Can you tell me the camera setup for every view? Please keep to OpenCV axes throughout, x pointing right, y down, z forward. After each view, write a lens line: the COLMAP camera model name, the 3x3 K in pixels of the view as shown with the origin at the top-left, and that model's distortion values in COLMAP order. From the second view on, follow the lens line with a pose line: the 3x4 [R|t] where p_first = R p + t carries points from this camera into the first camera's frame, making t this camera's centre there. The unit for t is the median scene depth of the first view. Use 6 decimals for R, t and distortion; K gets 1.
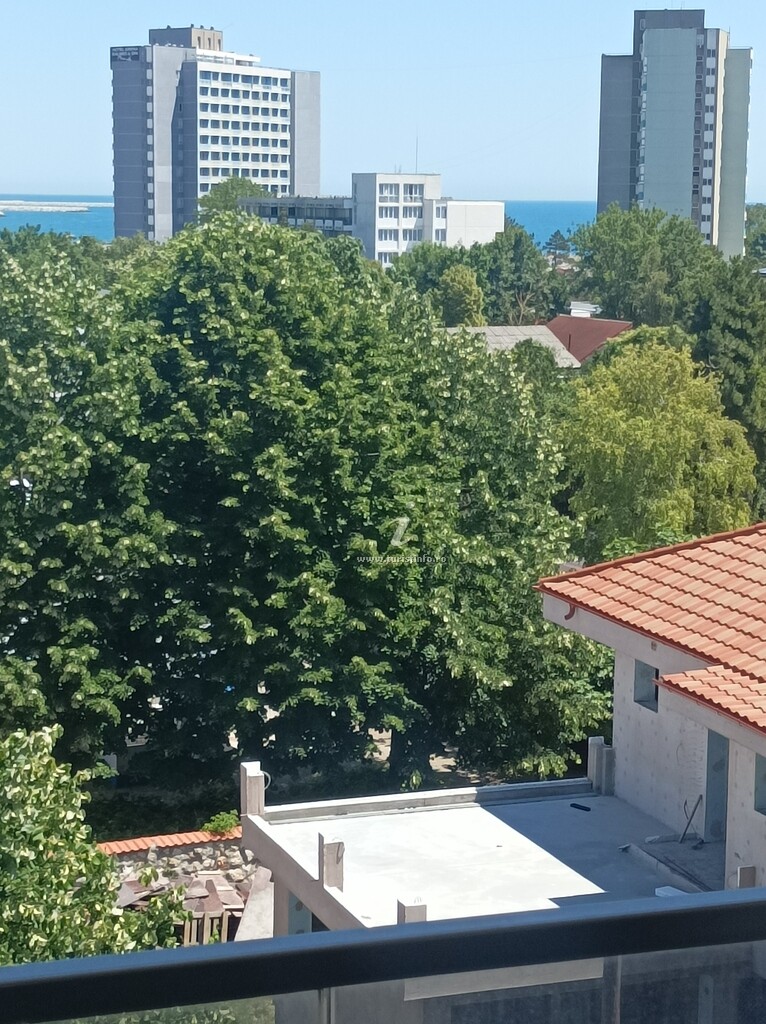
lens RADIAL K [[2218.9, 0, 383.0], [0, 2218.9, 512.0], [0, 0, 1]] dist [0.029921, -0.107812]
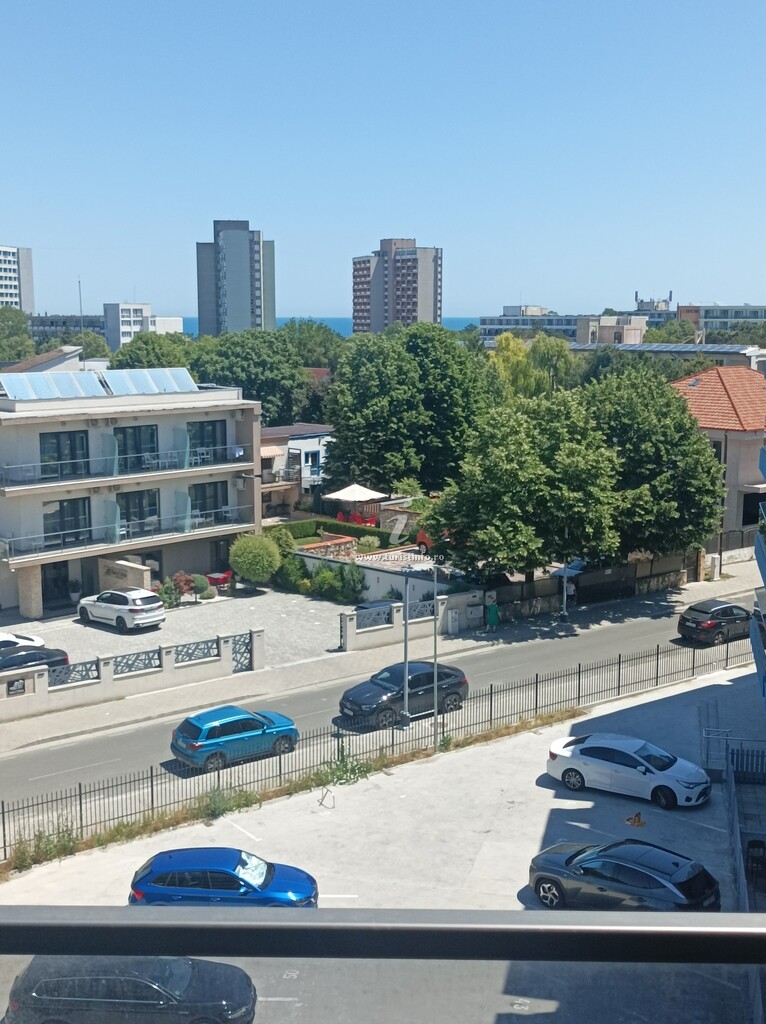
lens RADIAL K [[1225.0, 0, 383.0], [0, 1225.0, 512.0], [0, 0, 1]] dist [0.102795, -0.334503]
pose [[0.950051, -0.059809, 0.306309, -0.096891], [0.054022, 0.998165, 0.027341, 0.013312], [-0.307383, -0.009428, 0.951539, -0.100468]]
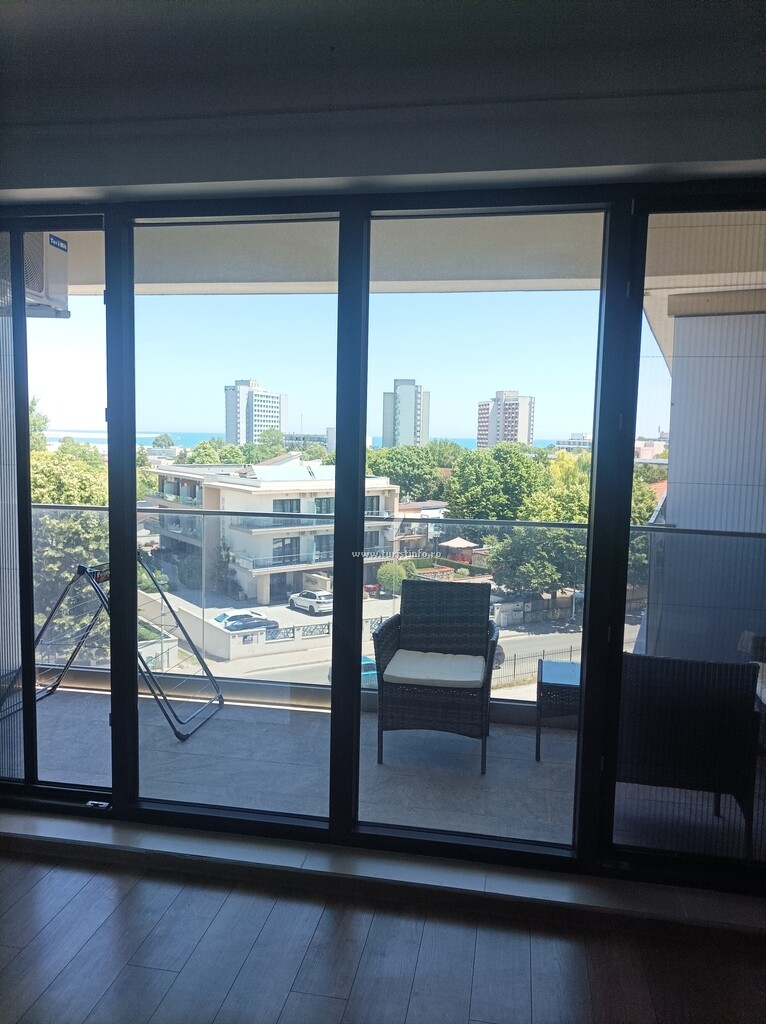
lens RADIAL K [[761.7, 0, 383.0], [0, 761.7, 512.0], [0, 0, 1]] dist [0.046703, -0.002971]
pose [[0.986150, -0.006398, 0.165733, -0.093778], [0.012798, 0.999212, -0.037578, 0.014819], [-0.165362, 0.039179, 0.985454, -0.111239]]
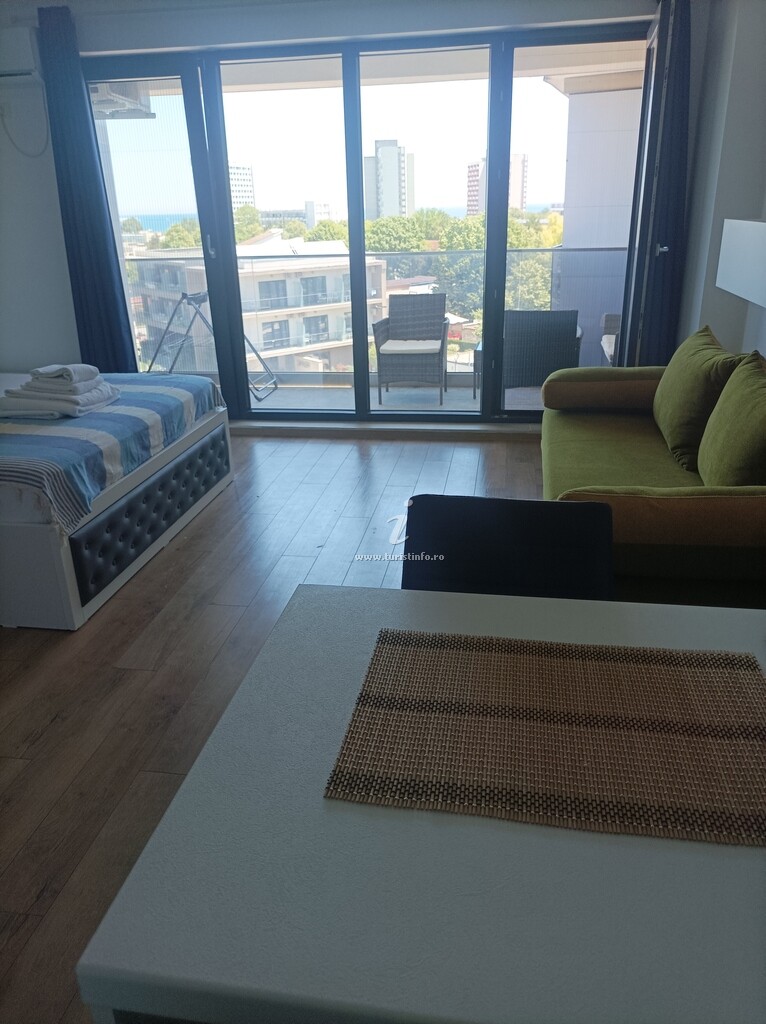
lens RADIAL K [[767.0, 0, 383.0], [0, 767.0, 512.0], [0, 0, 1]] dist [0.018634, -0.010623]
pose [[0.981824, -0.103015, 0.159406, -0.094985], [0.063078, 0.969250, 0.237856, 0.015973], [-0.179007, -0.223478, 0.958131, -0.117559]]
